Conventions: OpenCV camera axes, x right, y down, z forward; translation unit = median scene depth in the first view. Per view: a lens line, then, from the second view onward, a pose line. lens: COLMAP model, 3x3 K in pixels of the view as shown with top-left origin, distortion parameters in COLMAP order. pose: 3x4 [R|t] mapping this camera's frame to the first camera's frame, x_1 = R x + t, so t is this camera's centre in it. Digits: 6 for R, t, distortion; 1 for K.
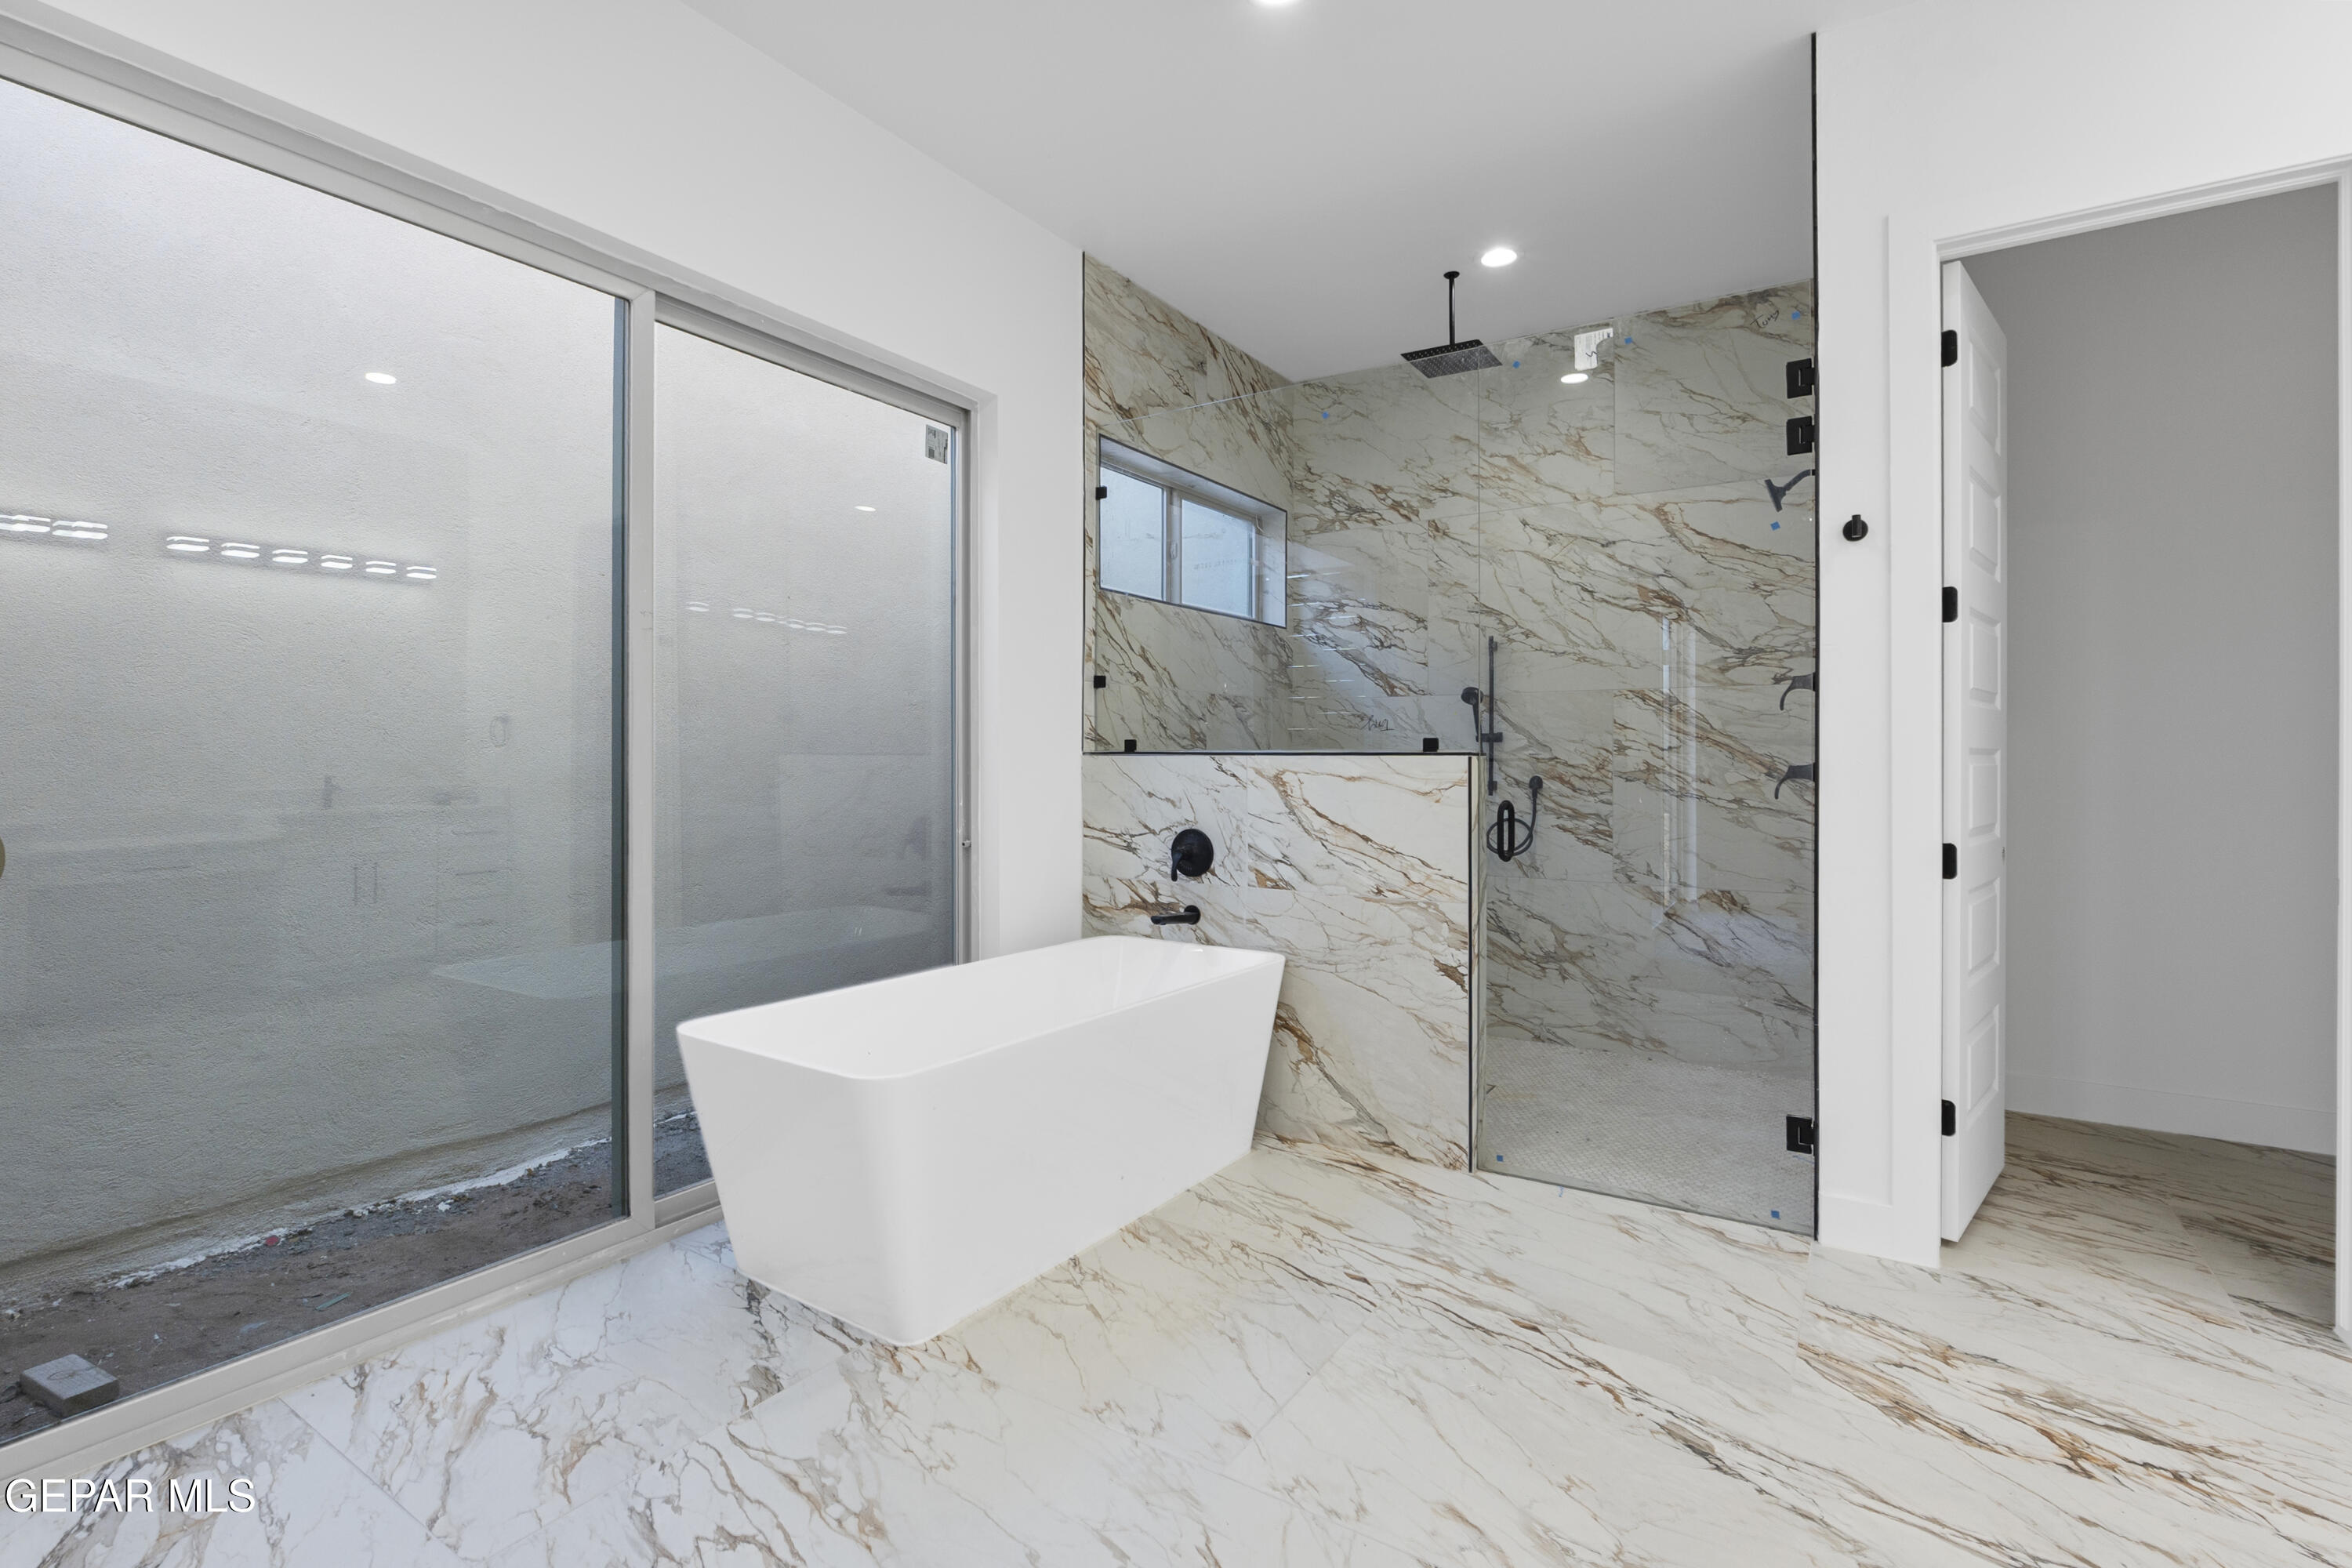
lens RADIAL K [[1087.1, 0, 1180.9], [0, 1087.1, 770.4], [0, 0, 1]] dist [-0.016004, 0.003040]
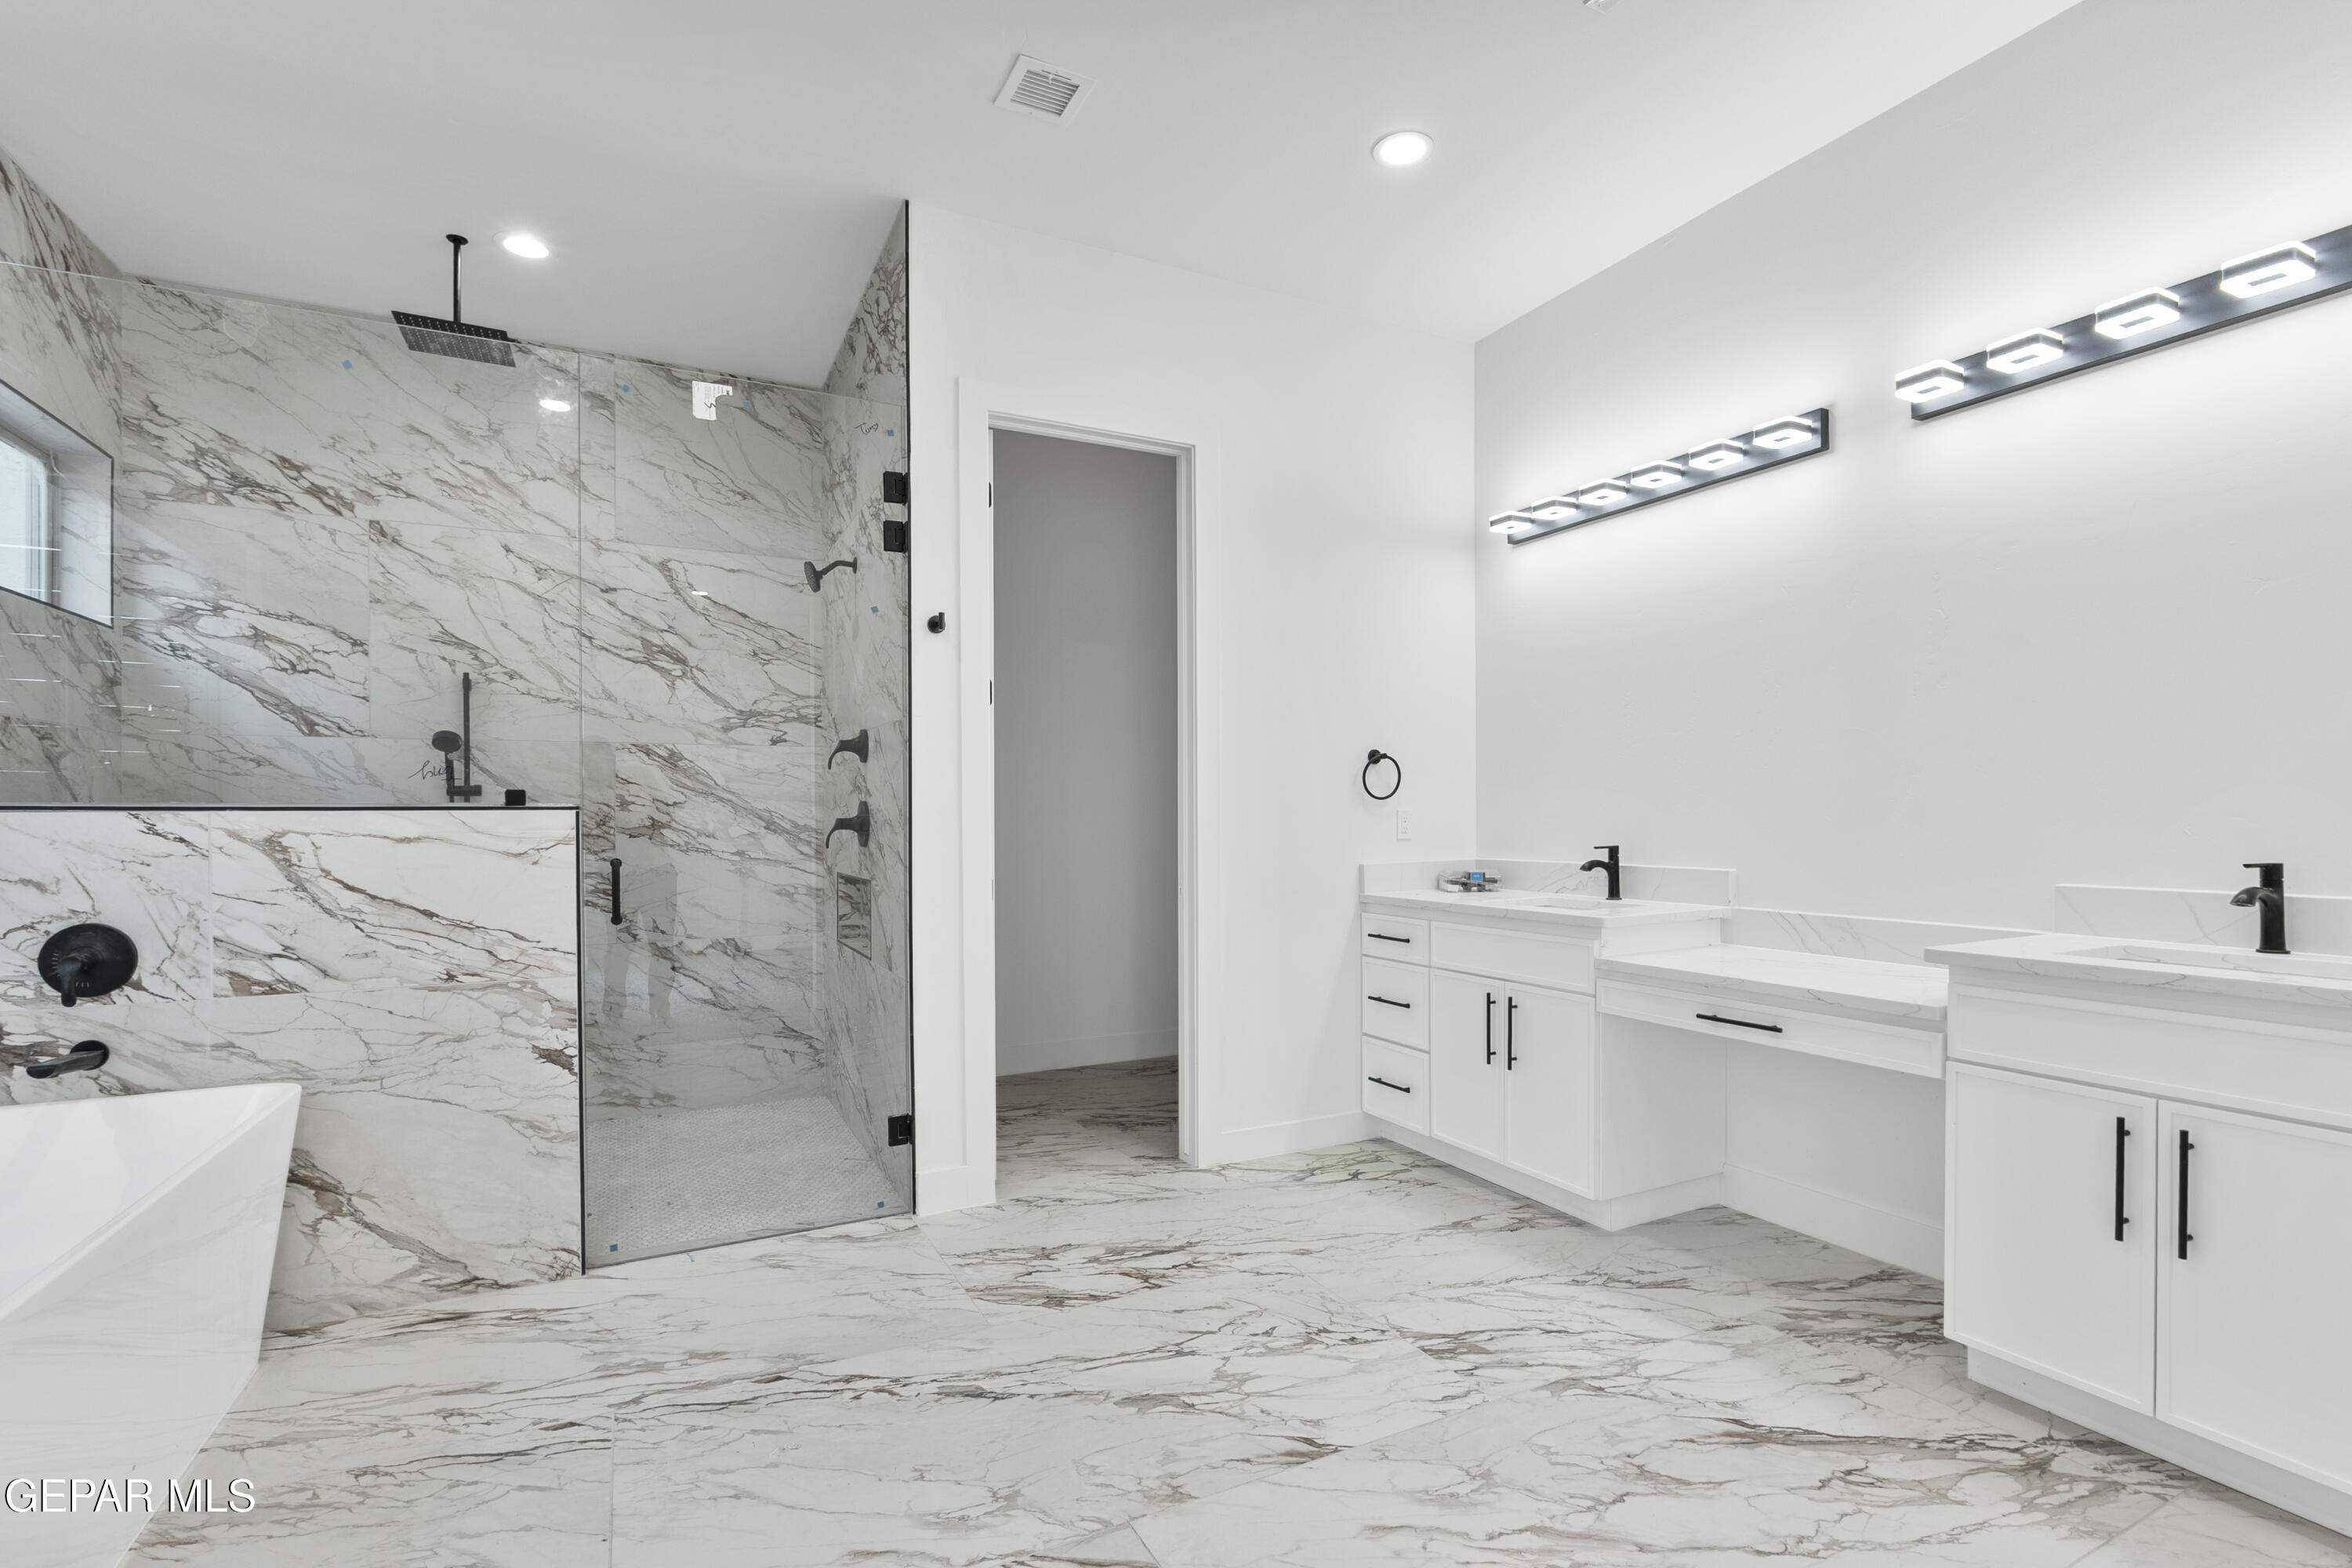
lens RADIAL K [[1087.1, 0, 1150.5], [0, 1087.1, 840.9], [0, 0, 1]] dist [-0.016004, 0.003040]
pose [[0.496270, -0.025333, 0.867799, -0.242868], [0.016563, 0.999669, 0.019711, 0.001837], [-0.868010, 0.004591, 0.496525, 0.133216]]
